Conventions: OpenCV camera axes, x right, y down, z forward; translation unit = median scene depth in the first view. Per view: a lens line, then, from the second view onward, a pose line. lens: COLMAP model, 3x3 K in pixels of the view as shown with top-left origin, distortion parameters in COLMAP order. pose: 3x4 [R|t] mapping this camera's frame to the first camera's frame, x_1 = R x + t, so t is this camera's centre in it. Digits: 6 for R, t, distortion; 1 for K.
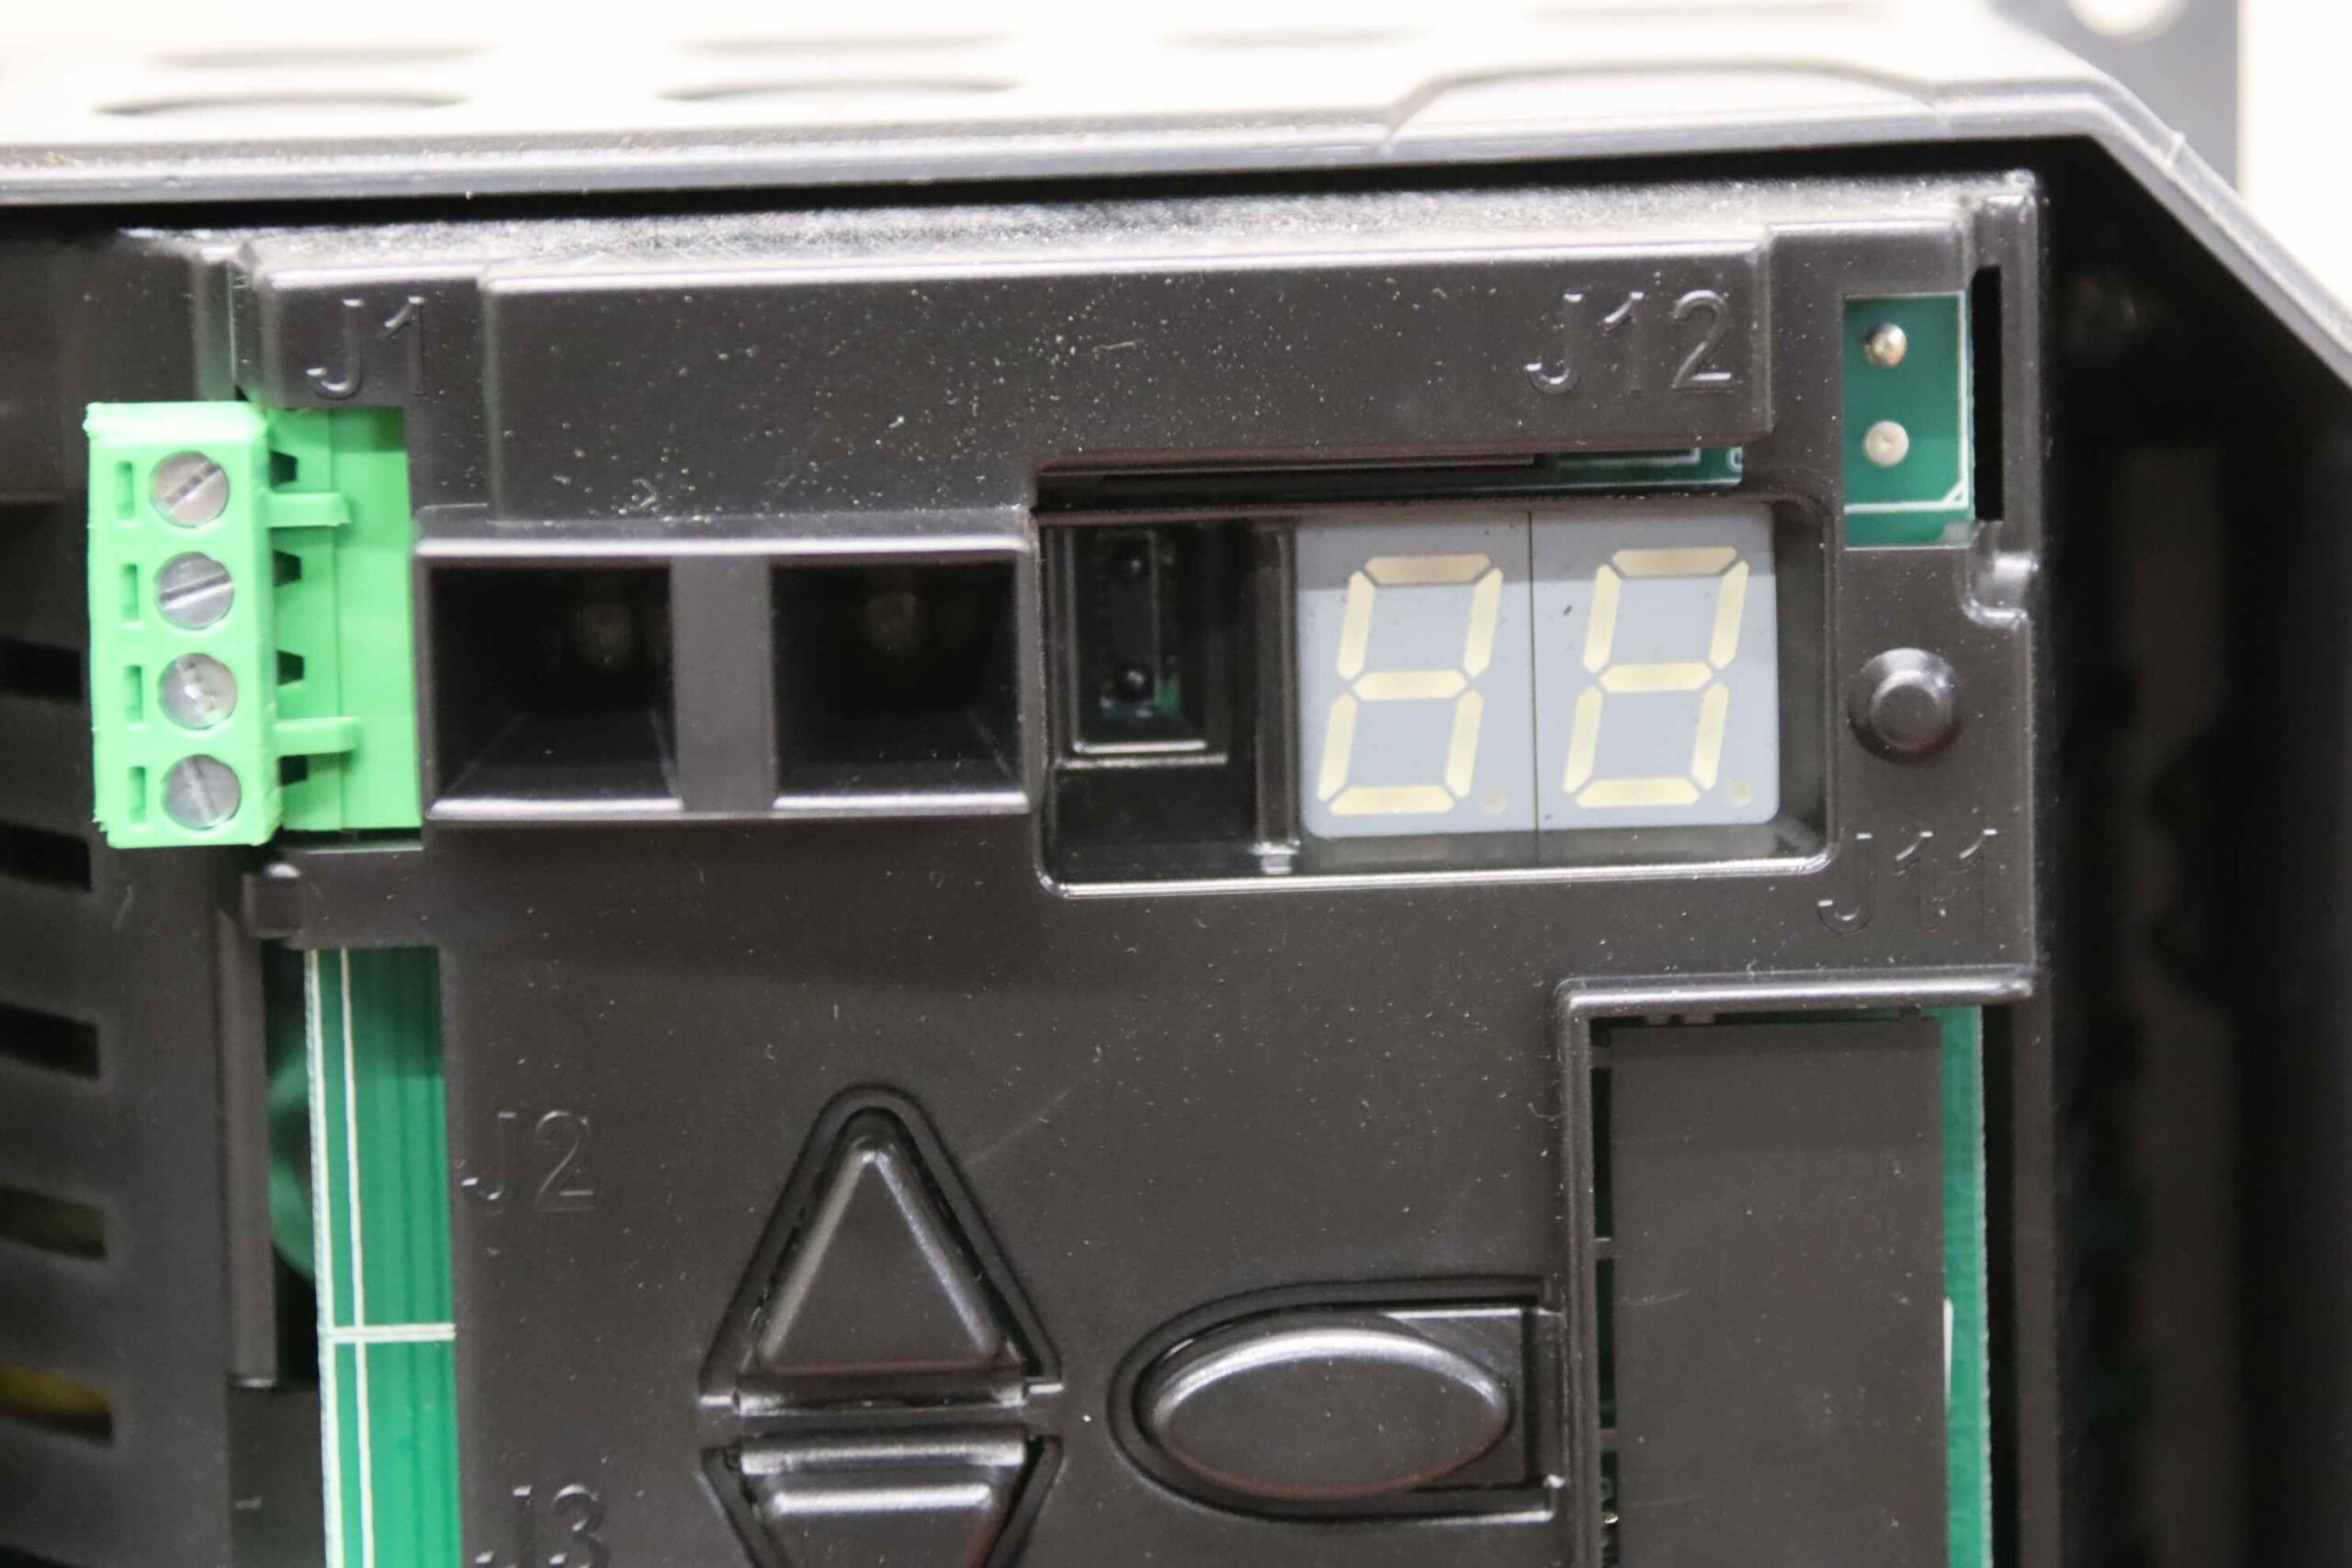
lens RADIAL K [[11430.6, 0, 1178.5], [0, 11430.6, 787.9], [0, 0, 1]] dist [0.549209, 0.000000]
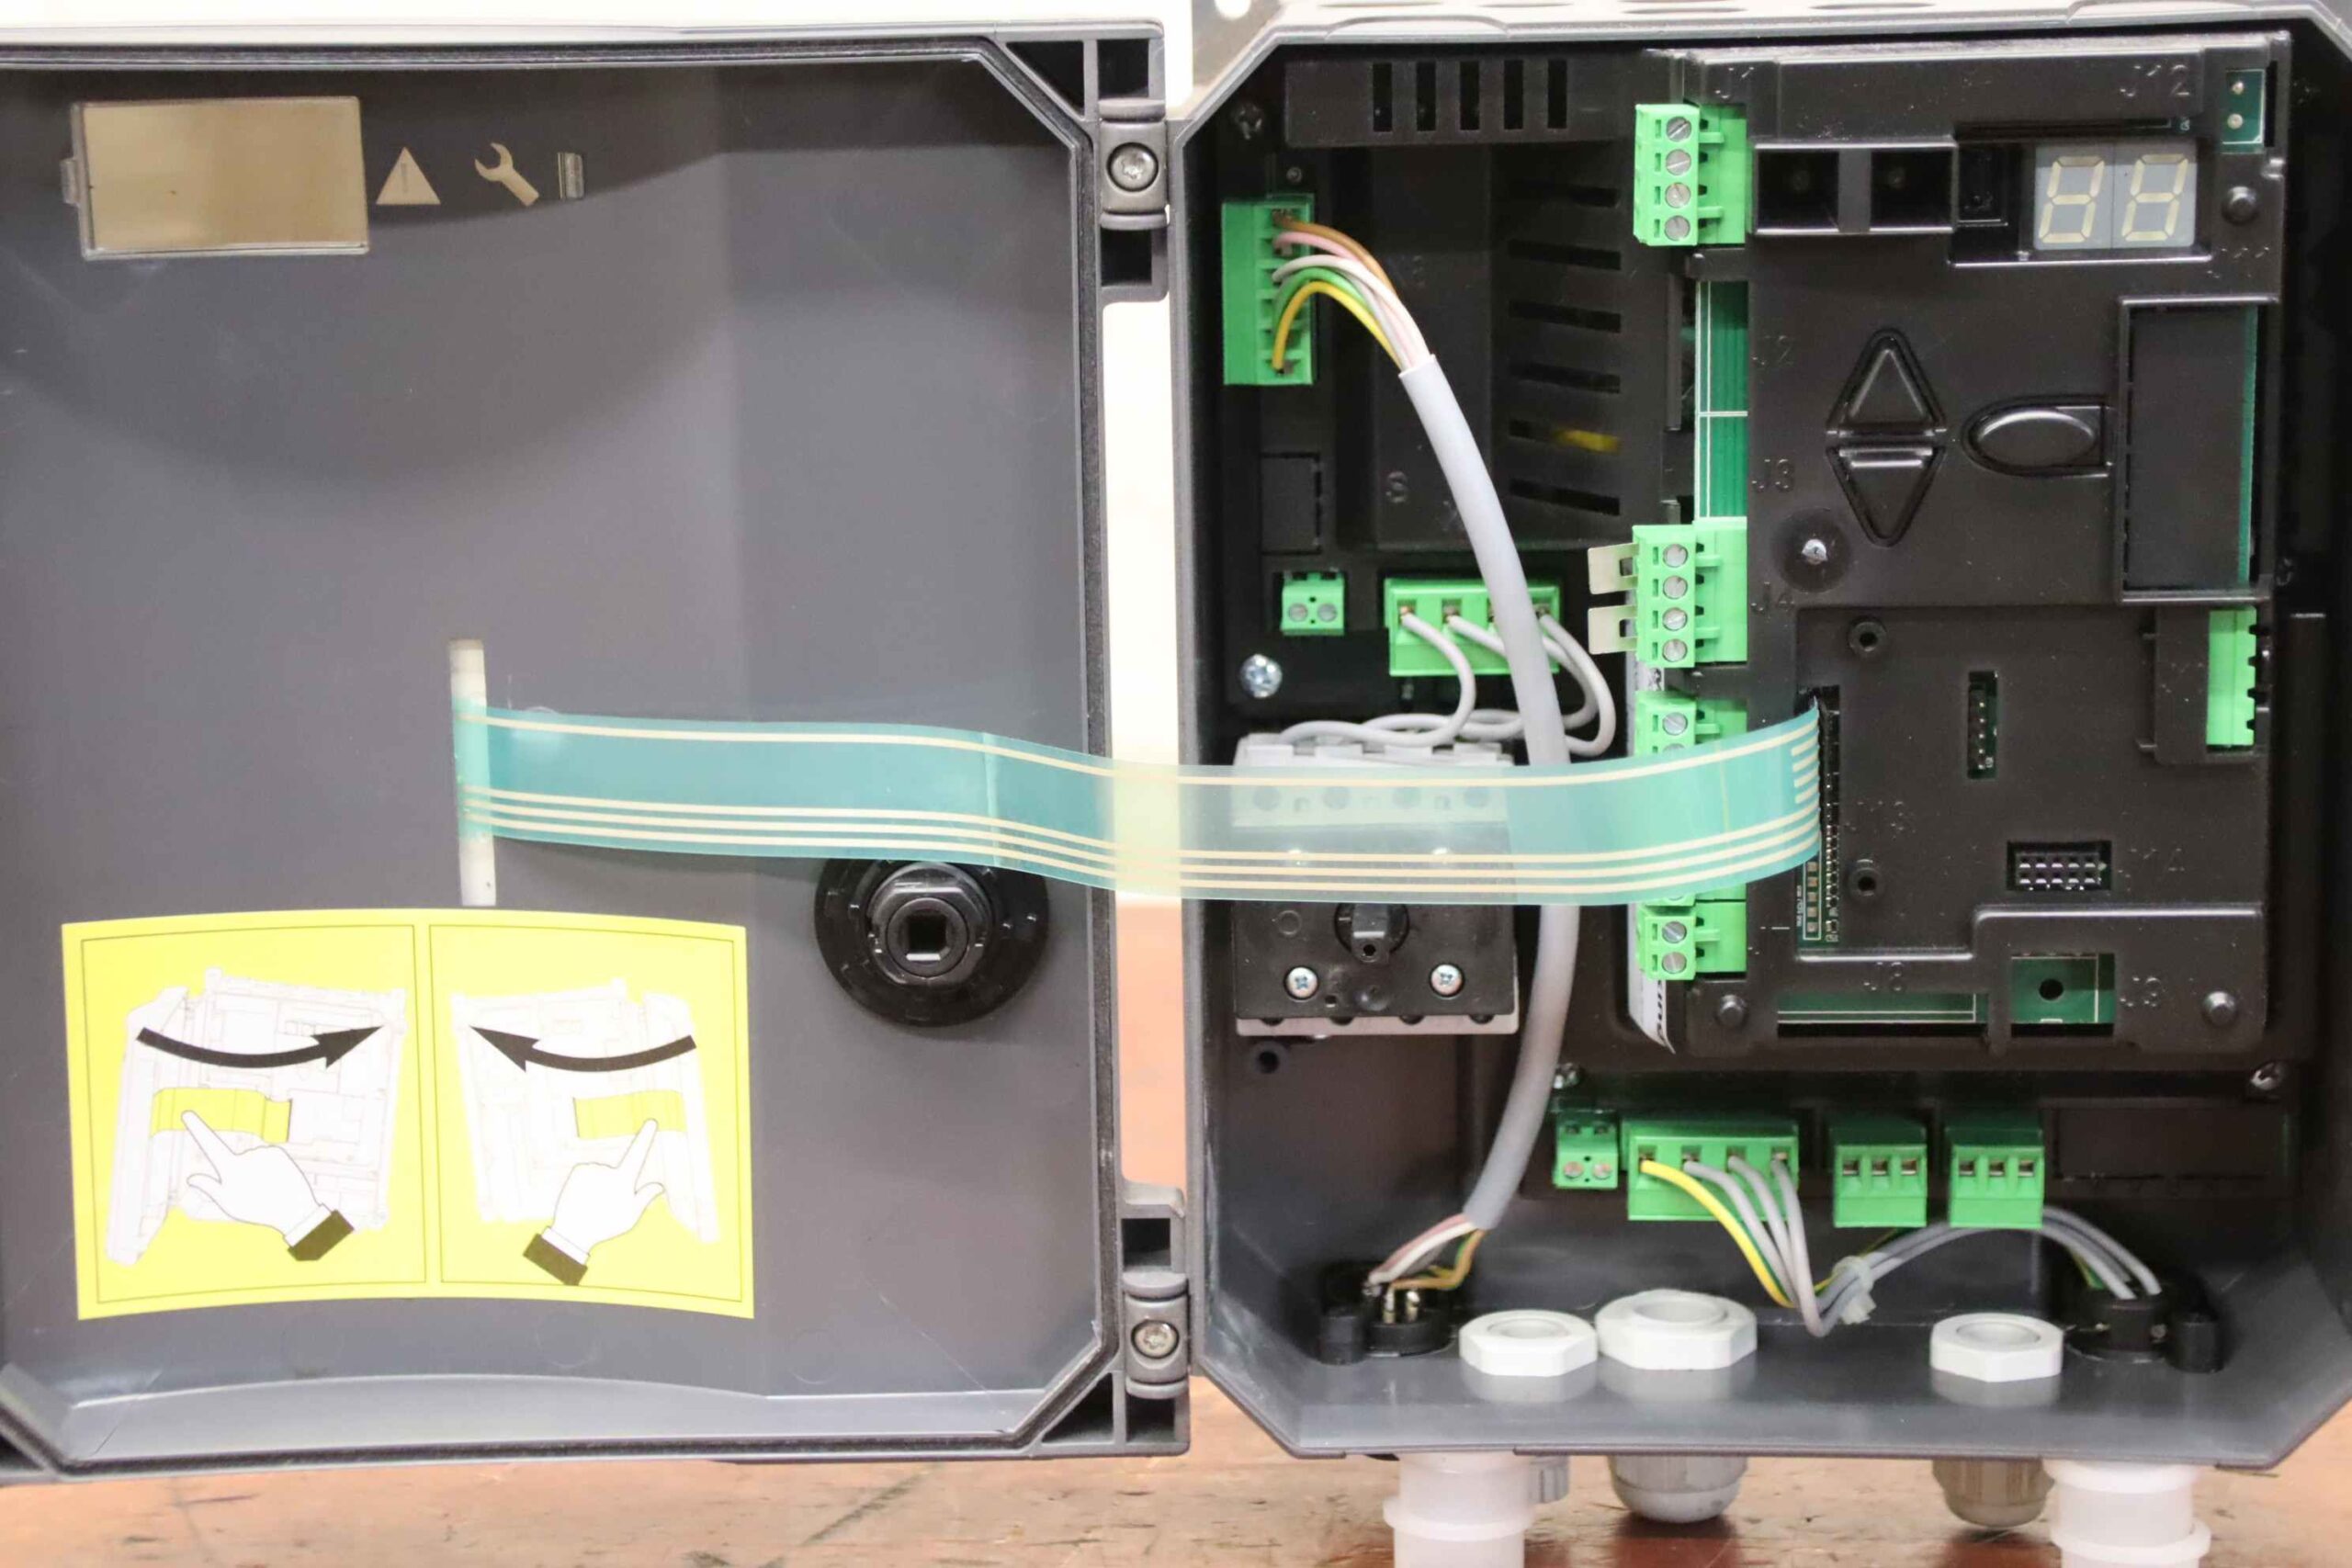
lens RADIAL K [[5237.9, 0, 1168.3], [0, 5237.9, 773.1], [0, 0, 1]] dist [0.224809, 0.000000]
pose [[0.993606, 0.027424, -0.109526, -0.060472], [-0.019774, 0.997328, 0.070327, 0.049204], [0.111162, -0.067712, 0.991493, -0.433667]]
